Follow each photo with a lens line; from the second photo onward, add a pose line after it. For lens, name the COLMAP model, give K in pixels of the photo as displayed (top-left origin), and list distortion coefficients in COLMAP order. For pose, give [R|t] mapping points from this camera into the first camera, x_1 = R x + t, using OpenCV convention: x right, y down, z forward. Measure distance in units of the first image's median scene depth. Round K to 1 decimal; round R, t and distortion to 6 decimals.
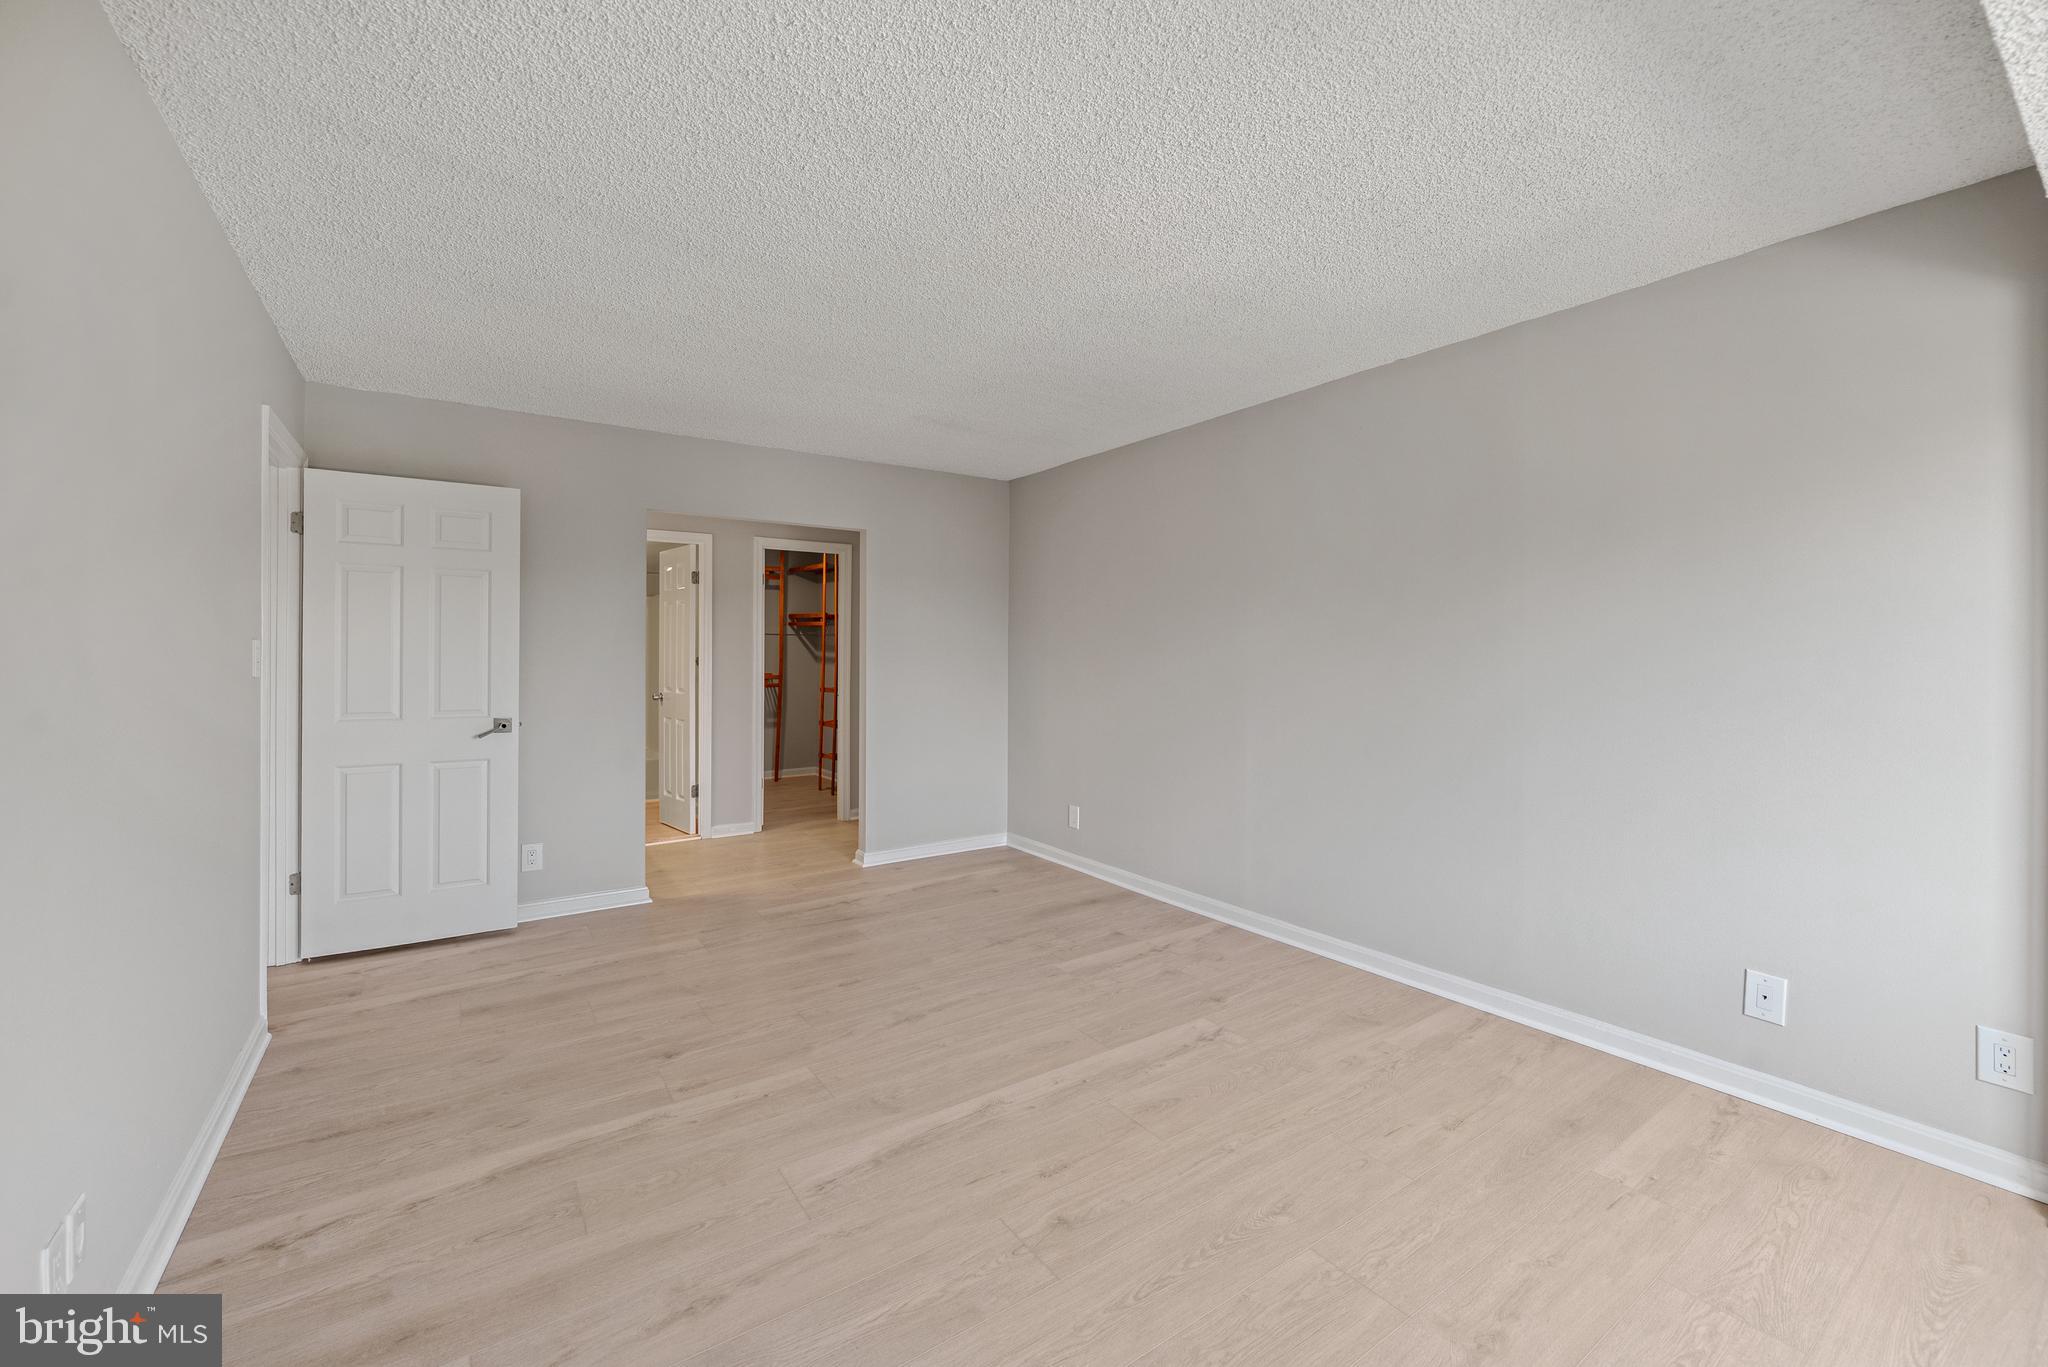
lens RADIAL K [[819.7, 0, 1020.3], [0, 819.7, 665.6], [0, 0, 1]] dist [0.003375, -0.000508]
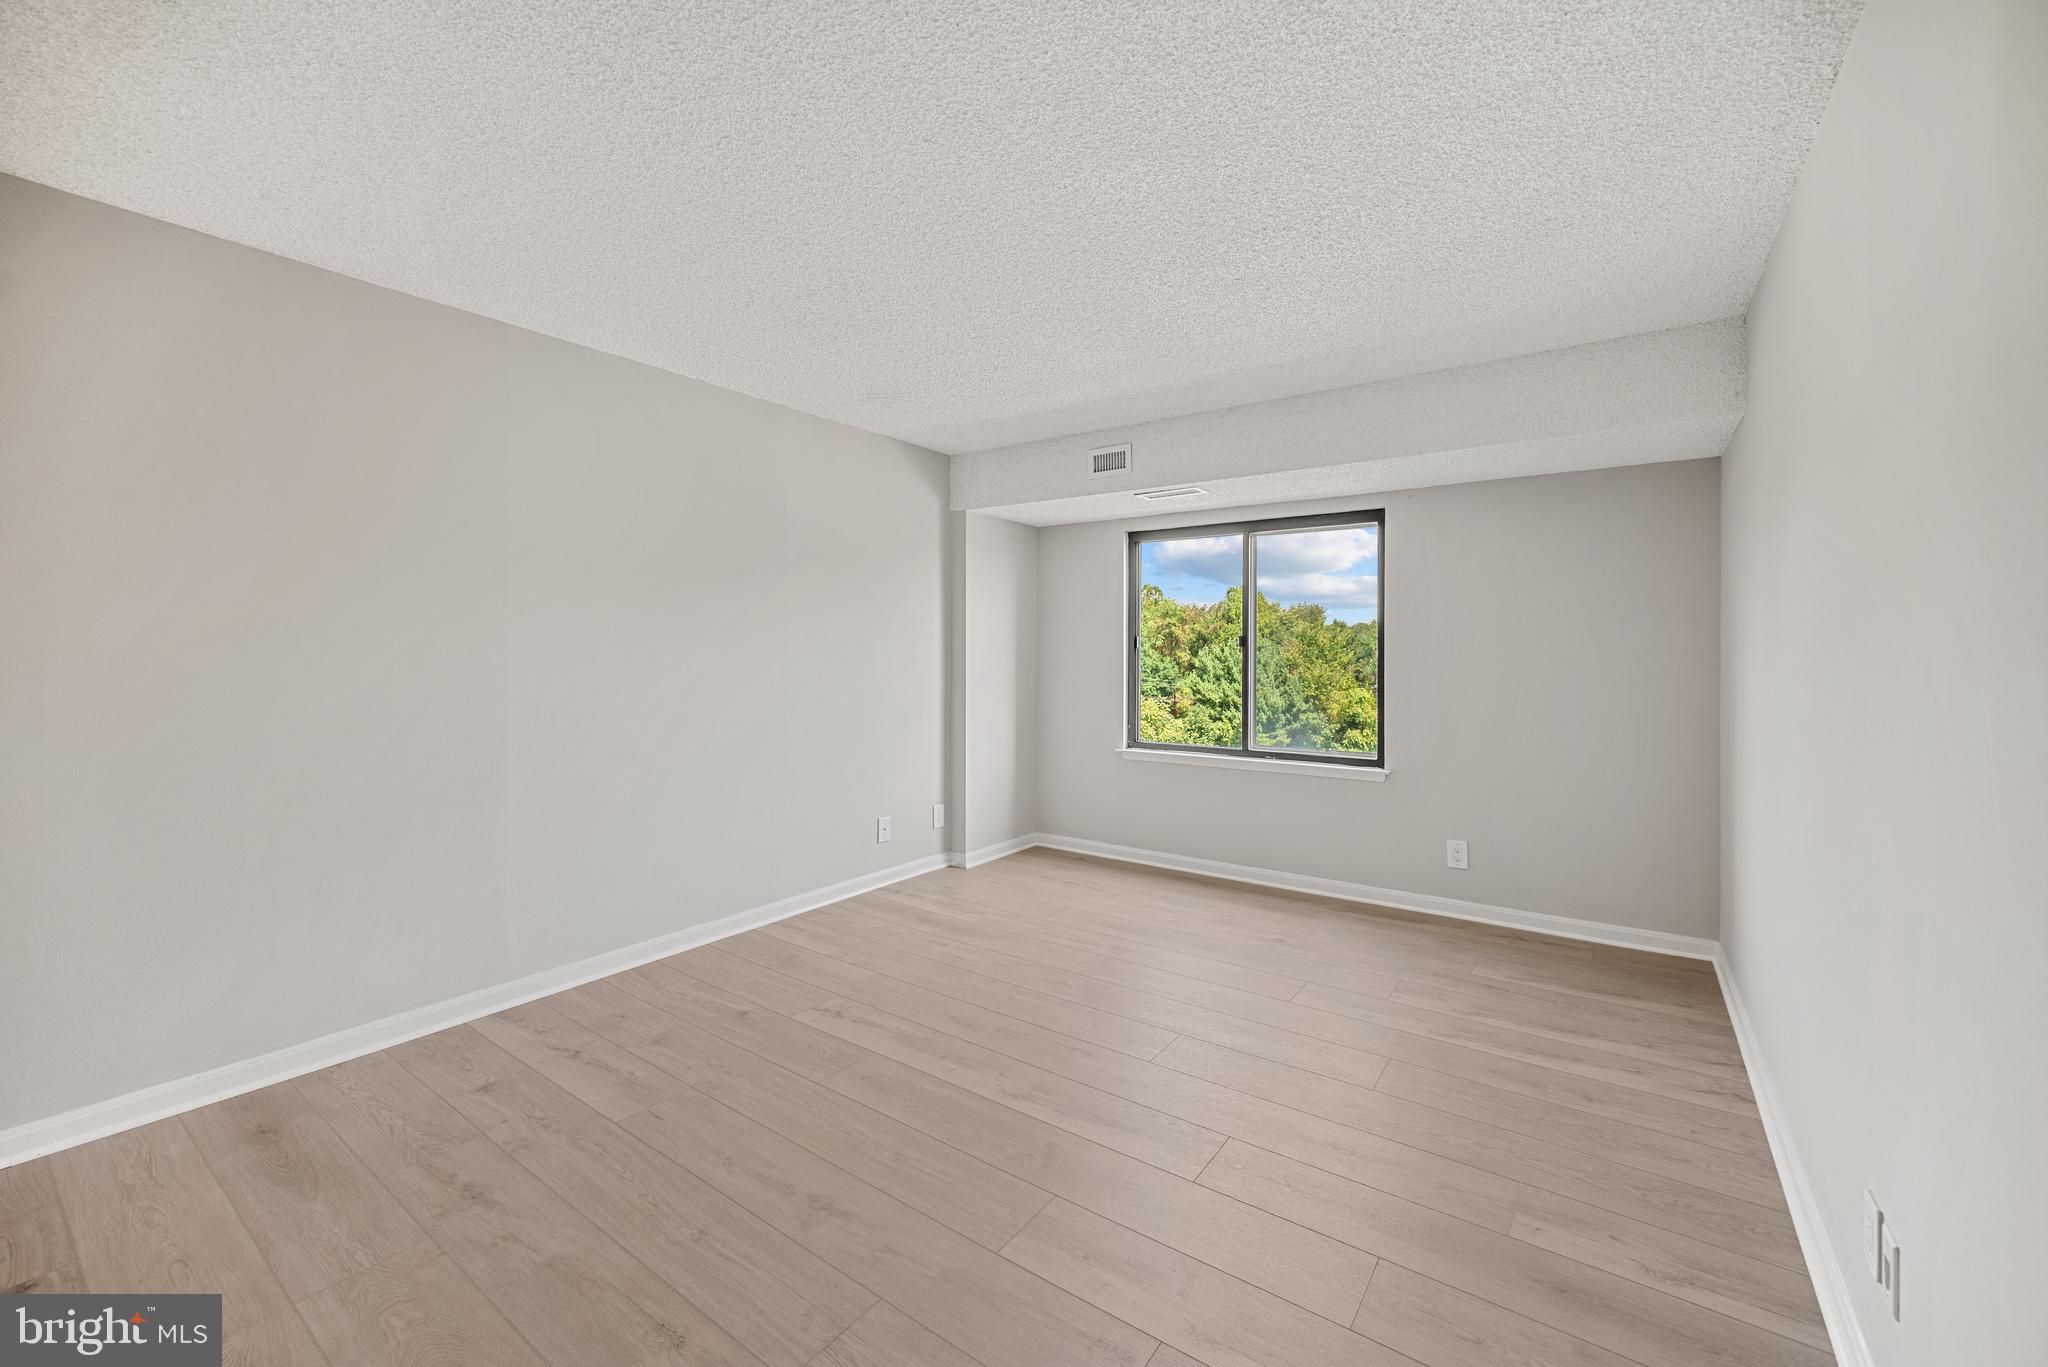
lens RADIAL K [[819.7, 0, 1042.4], [0, 819.7, 671.2], [0, 0, 1]] dist [0.003375, -0.000508]
pose [[-0.337584, -0.026574, 0.940920, -0.786084], [0.011643, 0.999407, 0.032403, -0.011313], [-0.941223, 0.021894, -0.337074, 1.034727]]
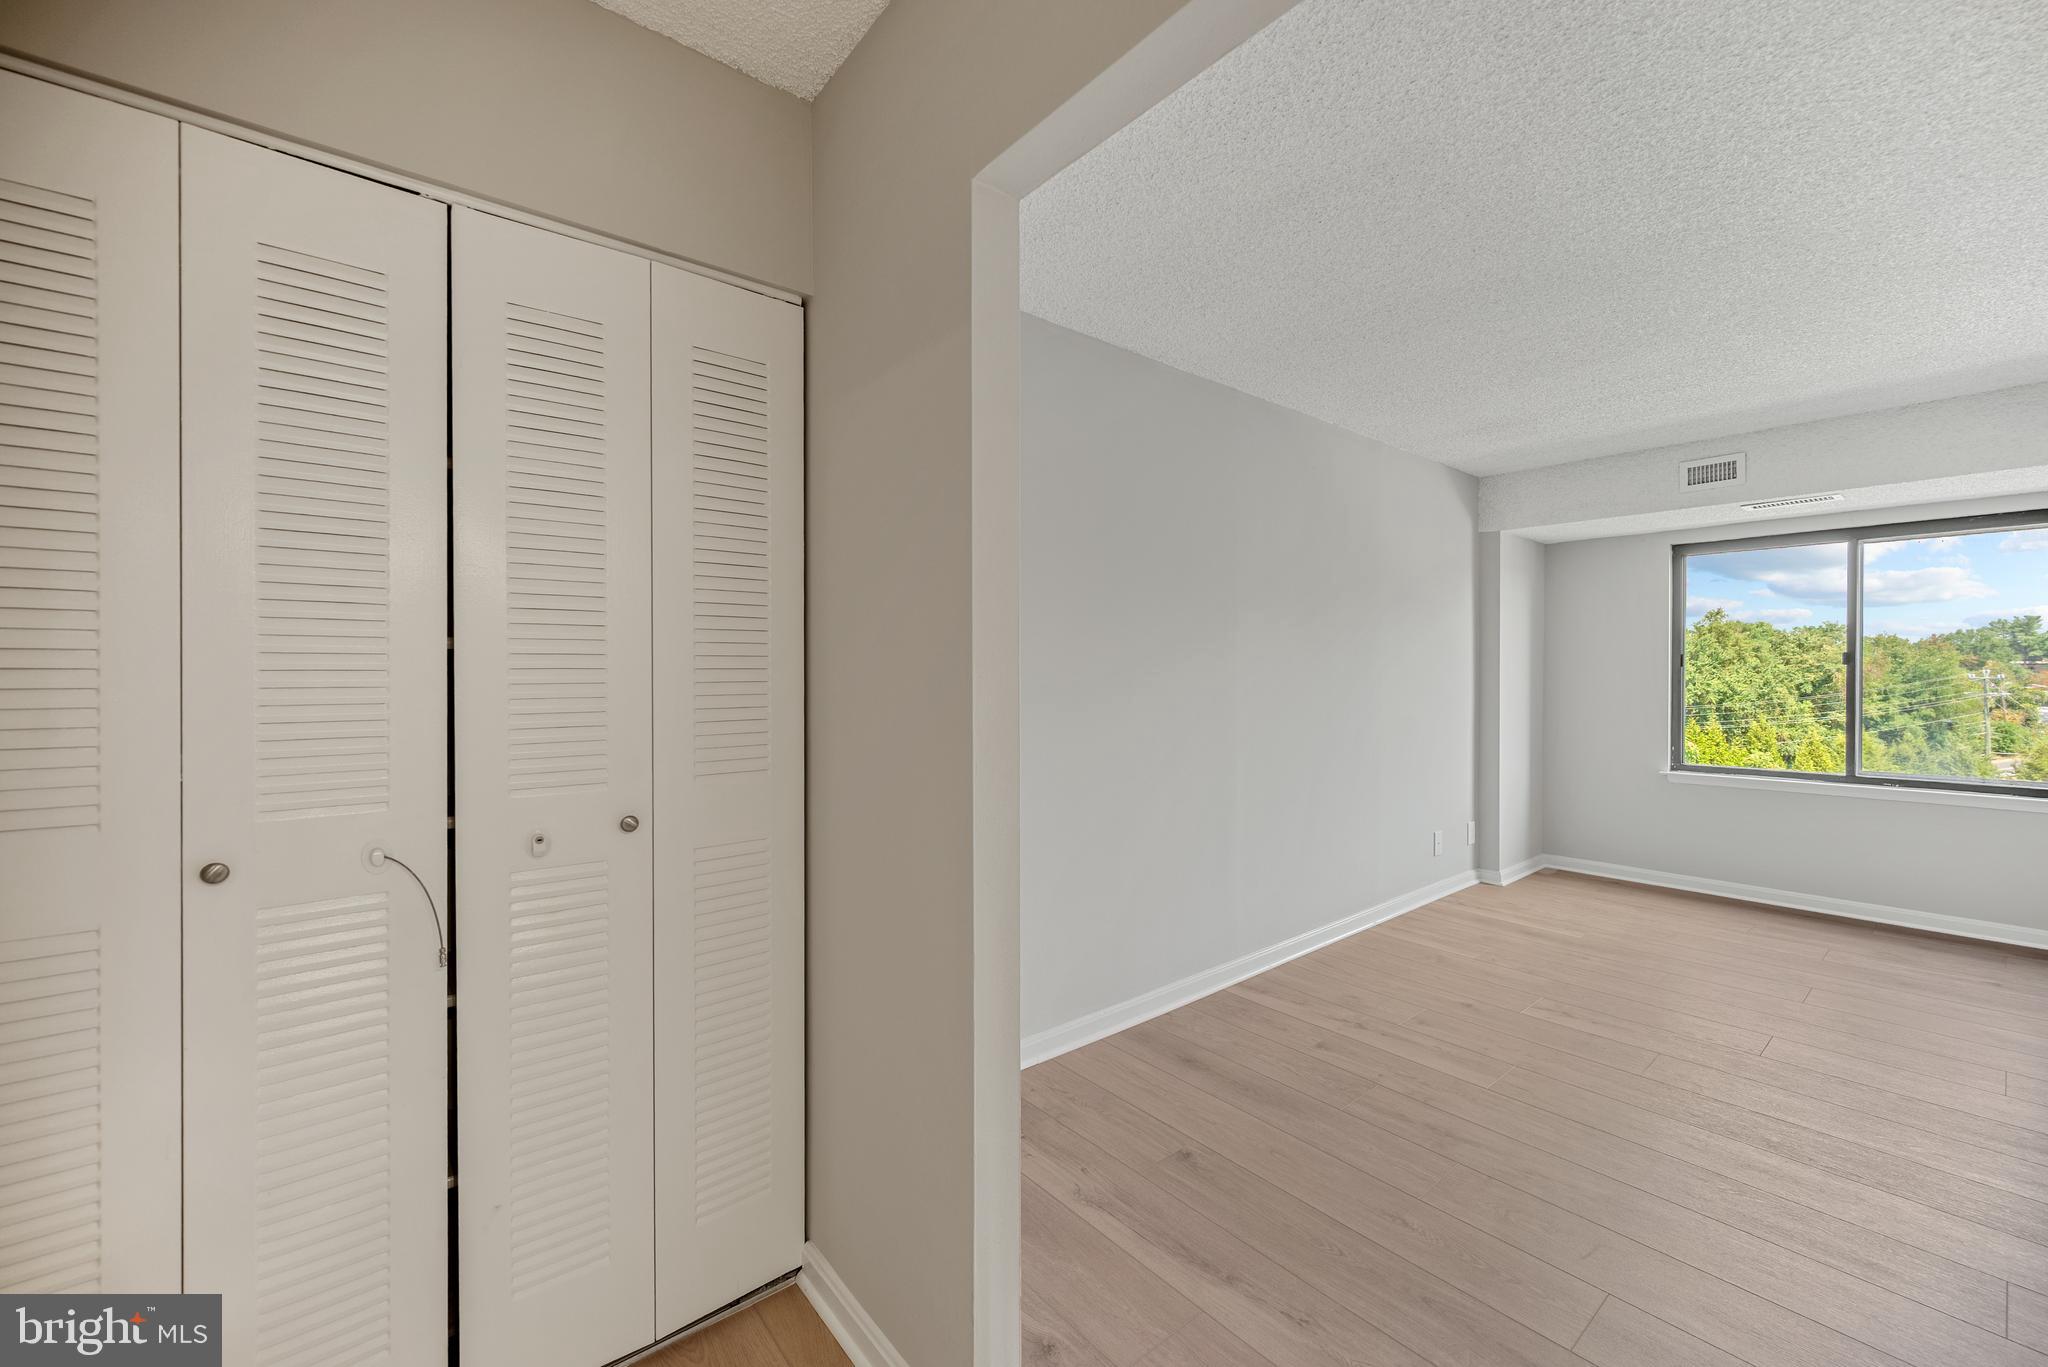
lens RADIAL K [[819.7, 0, 1067.7], [0, 819.7, 678.7], [0, 0, 1]] dist [0.003375, -0.000508]
pose [[-0.100640, -0.009219, 0.994880, -0.746083], [0.015700, 0.999818, 0.010853, -0.013223], [-0.994799, 0.016711, -0.100477, 1.664043]]
